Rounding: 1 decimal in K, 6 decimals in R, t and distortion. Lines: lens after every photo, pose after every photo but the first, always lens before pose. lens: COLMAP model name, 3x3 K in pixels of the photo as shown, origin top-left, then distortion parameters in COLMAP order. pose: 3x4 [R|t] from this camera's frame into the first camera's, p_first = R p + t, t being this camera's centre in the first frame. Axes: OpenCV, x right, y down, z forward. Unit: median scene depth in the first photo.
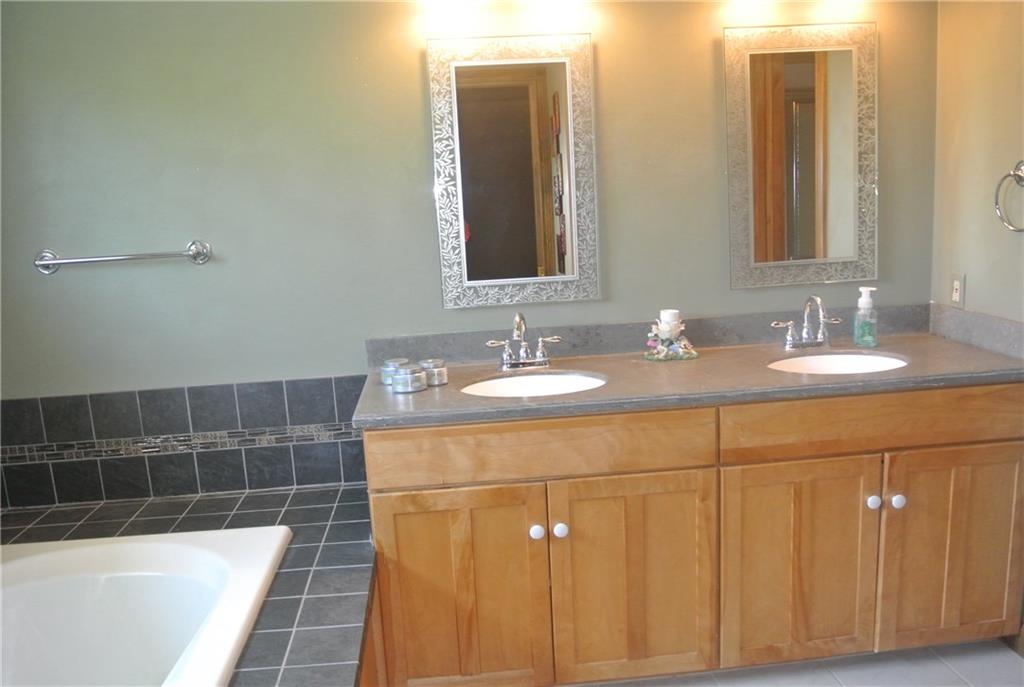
lens RADIAL K [[863.4, 0, 510.6], [0, 863.4, 344.8], [0, 0, 1]] dist [-0.065906, -0.002239]
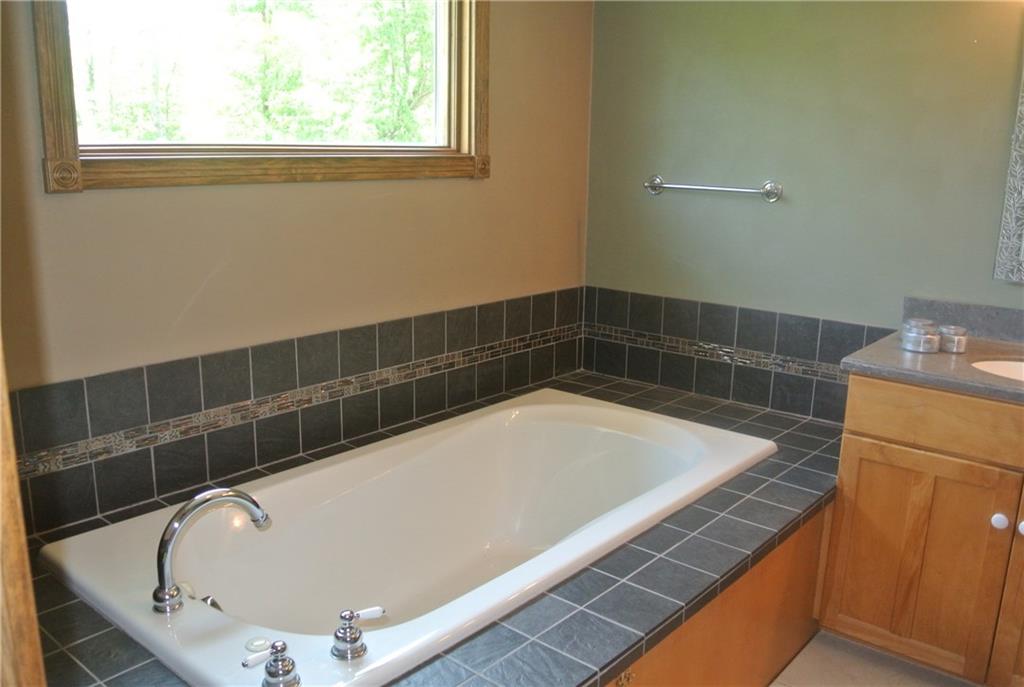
lens RADIAL K [[863.4, 0, 511.6], [0, 863.4, 344.5], [0, 0, 1]] dist [-0.065906, -0.002239]
pose [[0.703961, 0.222385, -0.674525, 0.199026], [-0.180163, 0.974565, 0.133280, -0.000600], [0.687009, 0.027701, 0.726121, -0.047041]]
